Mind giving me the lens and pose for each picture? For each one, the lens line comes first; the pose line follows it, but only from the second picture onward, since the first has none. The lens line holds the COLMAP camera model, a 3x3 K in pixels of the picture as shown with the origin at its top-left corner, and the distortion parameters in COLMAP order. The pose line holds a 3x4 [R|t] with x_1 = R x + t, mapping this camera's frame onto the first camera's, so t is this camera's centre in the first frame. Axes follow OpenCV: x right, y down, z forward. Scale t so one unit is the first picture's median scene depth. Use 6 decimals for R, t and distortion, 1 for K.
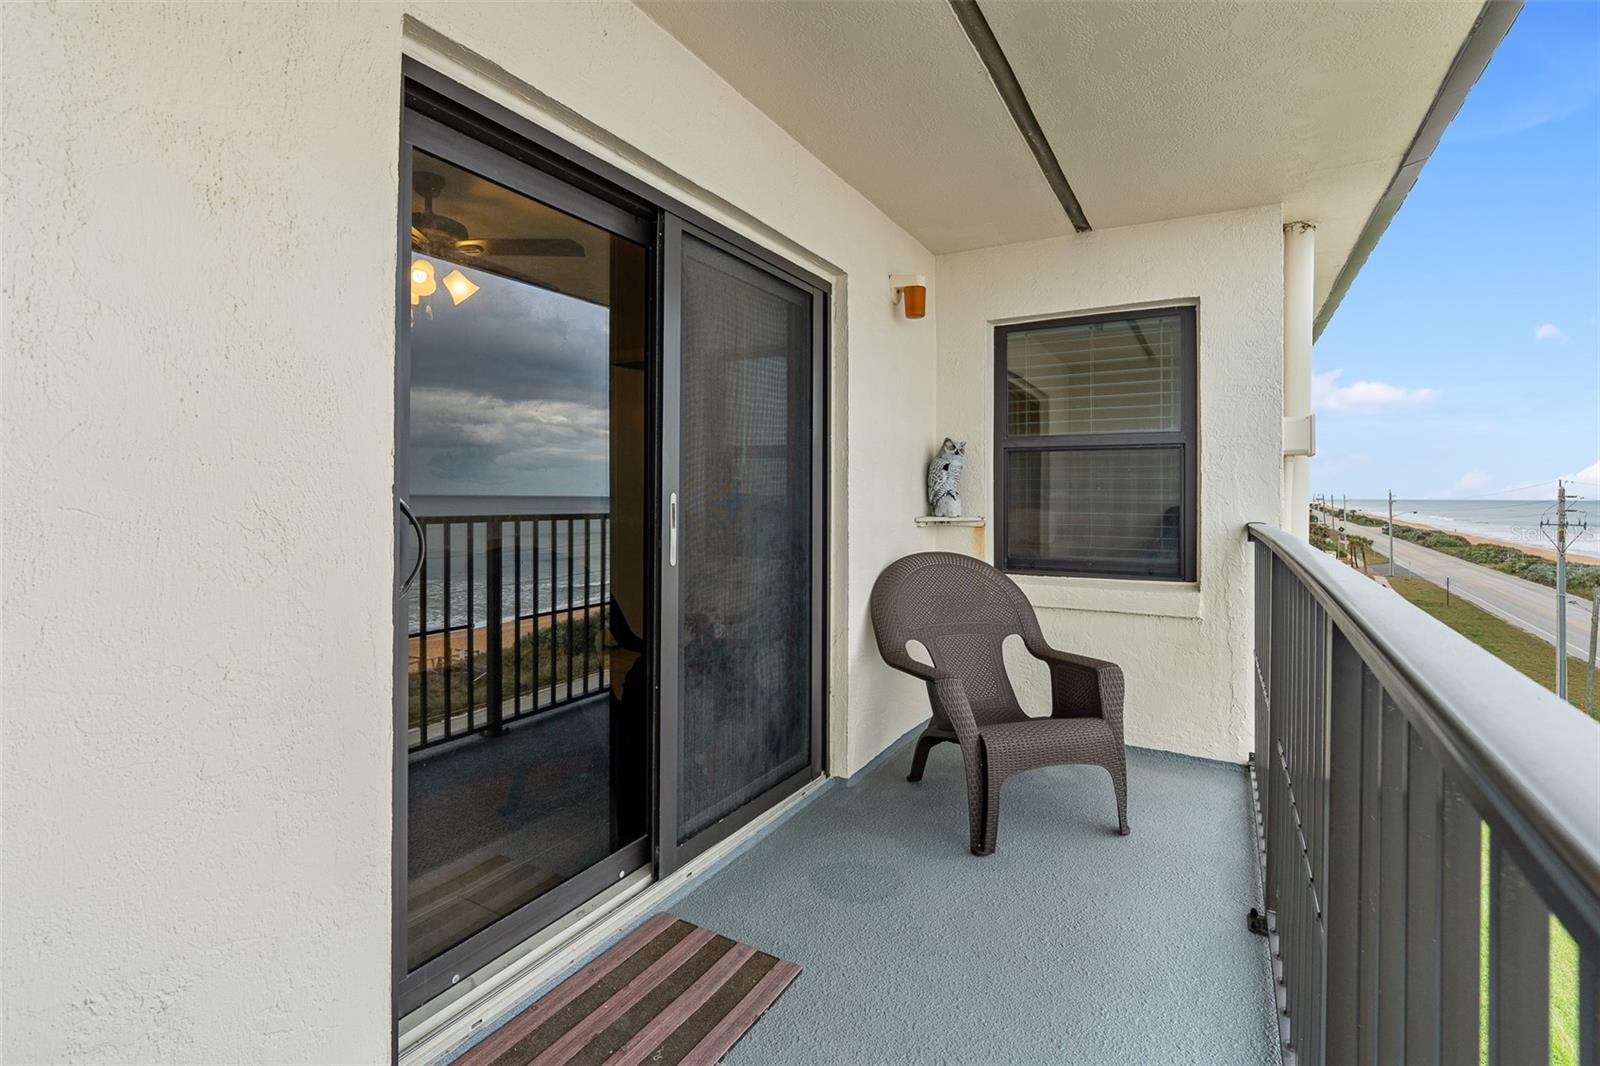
lens RADIAL K [[726.0, 0, 783.7], [0, 726.0, 490.3], [0, 0, 1]] dist [-0.009747, 0.003053]
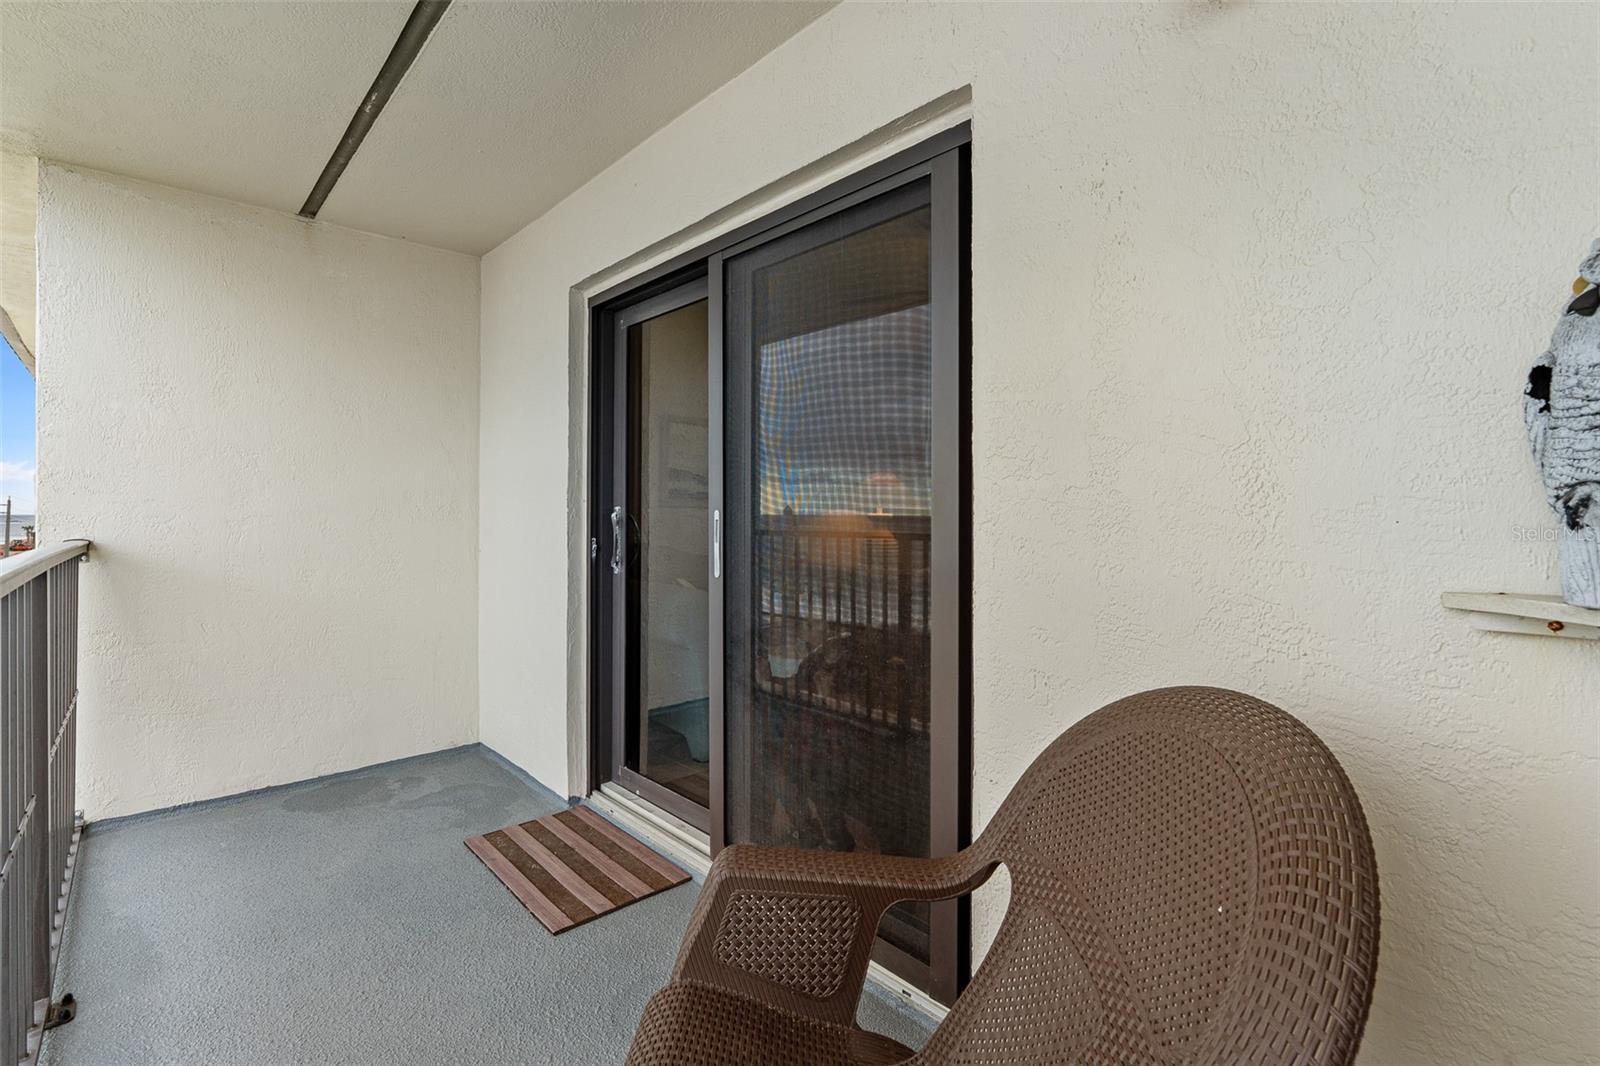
lens RADIAL K [[726.0, 0, 798.4], [0, 726.0, 523.4], [0, 0, 1]] dist [-0.009747, 0.003053]
pose [[-0.272799, -0.003111, -0.962066, 1.030768], [-0.010498, 0.999945, -0.000257, 0.027128], [0.962014, 0.010029, -0.272817, 1.707025]]
